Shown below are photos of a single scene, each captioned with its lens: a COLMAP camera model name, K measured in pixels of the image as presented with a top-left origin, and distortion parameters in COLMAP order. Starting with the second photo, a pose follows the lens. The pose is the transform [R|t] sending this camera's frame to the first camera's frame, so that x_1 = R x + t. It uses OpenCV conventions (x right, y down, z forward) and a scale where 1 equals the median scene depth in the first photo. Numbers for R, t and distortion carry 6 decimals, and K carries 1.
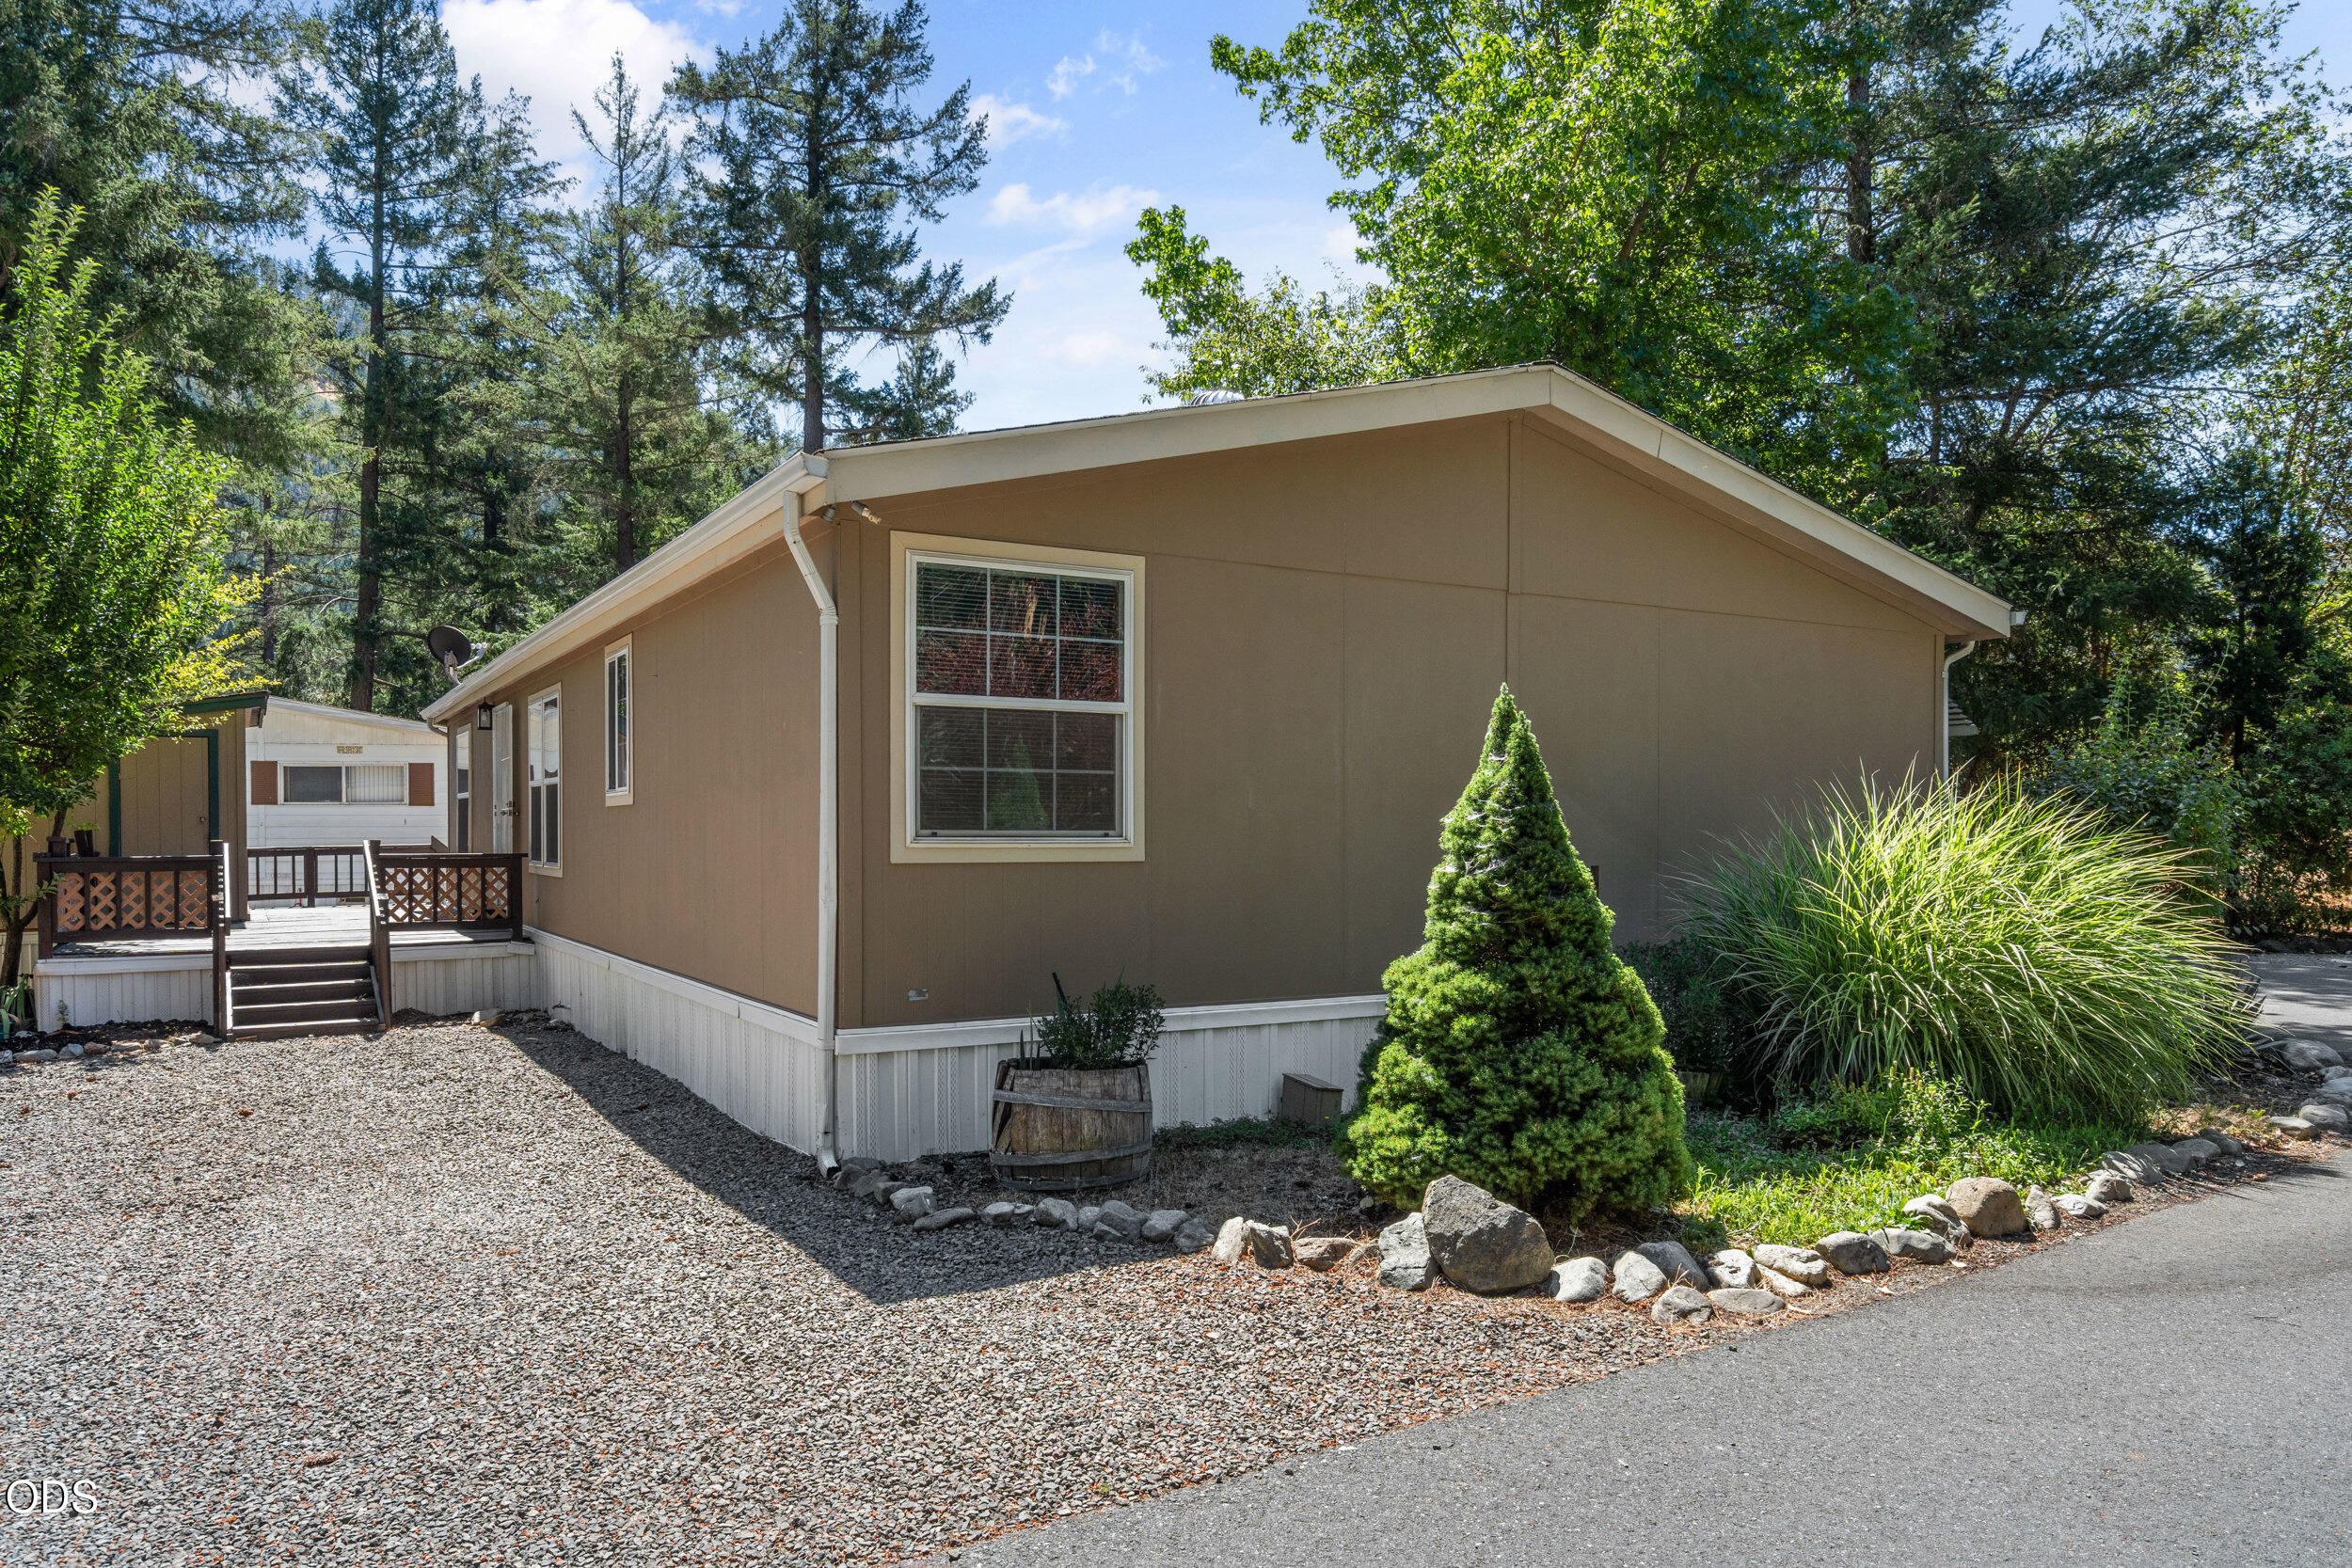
lens RADIAL K [[1571.7, 0, 1175.7], [0, 1571.7, 856.1], [0, 0, 1]] dist [0.007937, -0.001288]
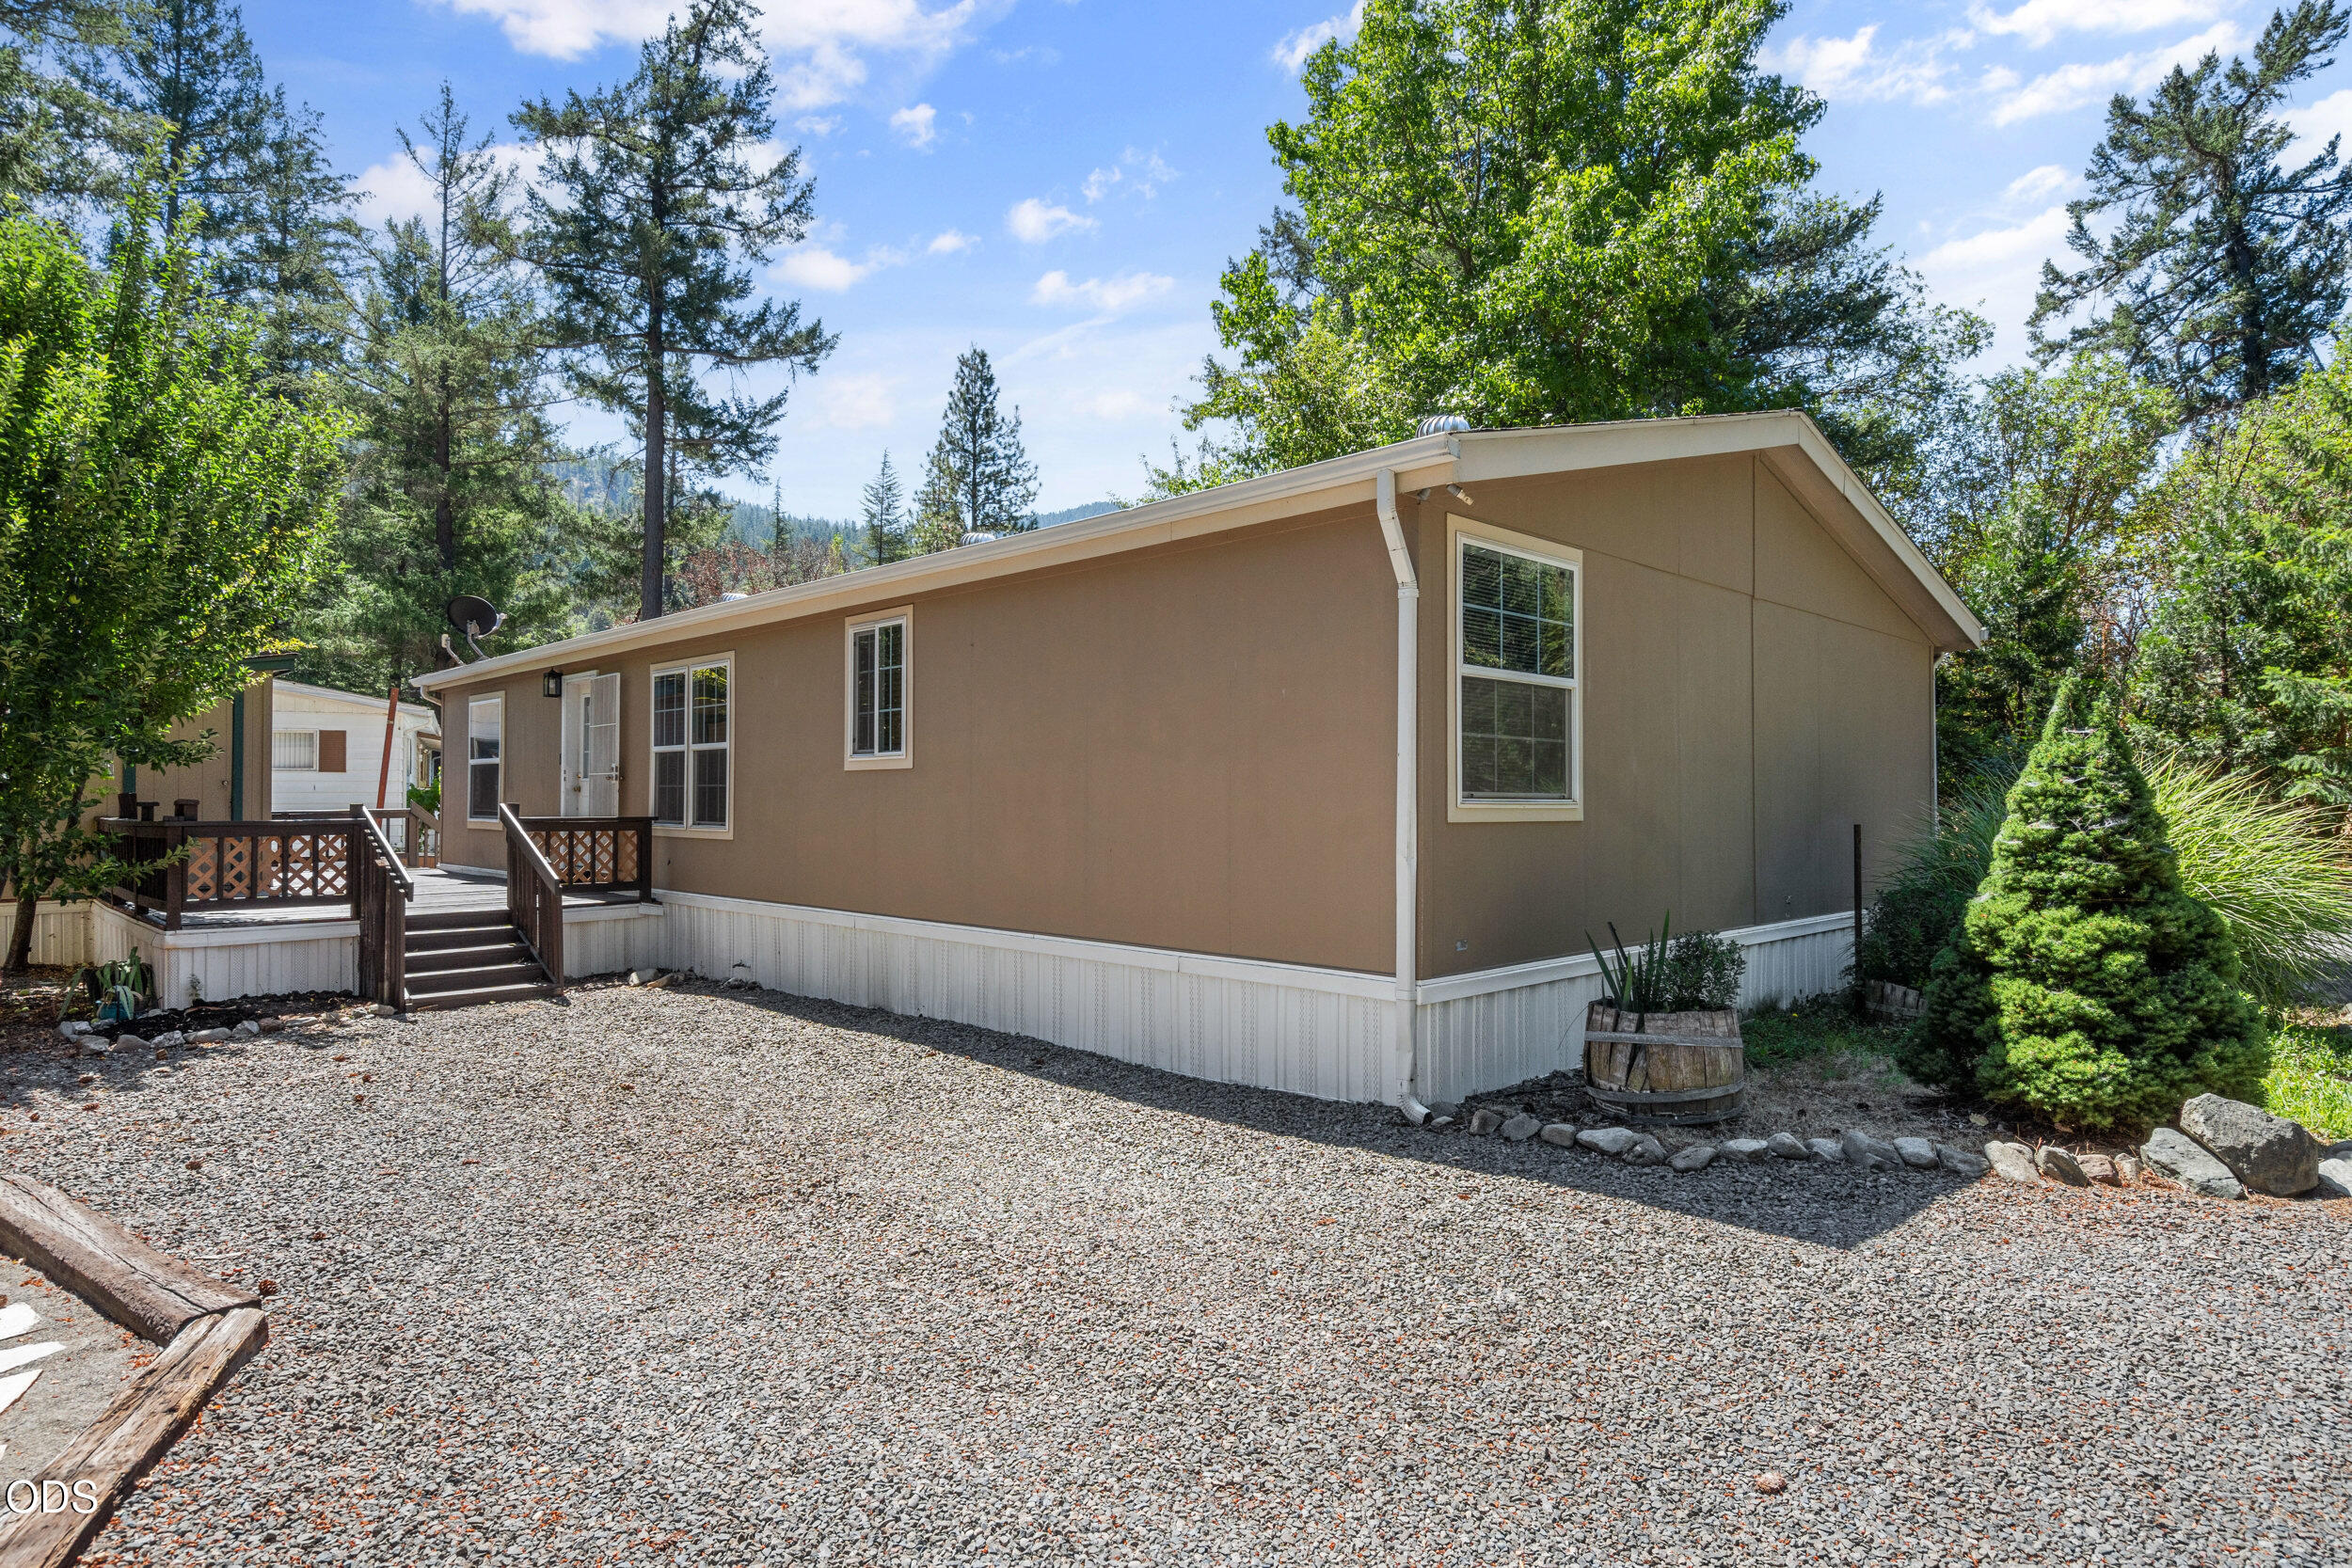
lens RADIAL K [[1290.1, 0, 1177.5], [0, 1290.1, 782.7], [0, 0, 1]] dist [0.003866, 0.001397]
pose [[0.969782, 0.005574, 0.243909, -0.096458], [0.001662, 0.999565, -0.029451, 0.000453], [-0.243967, 0.028967, 0.969351, 0.032807]]
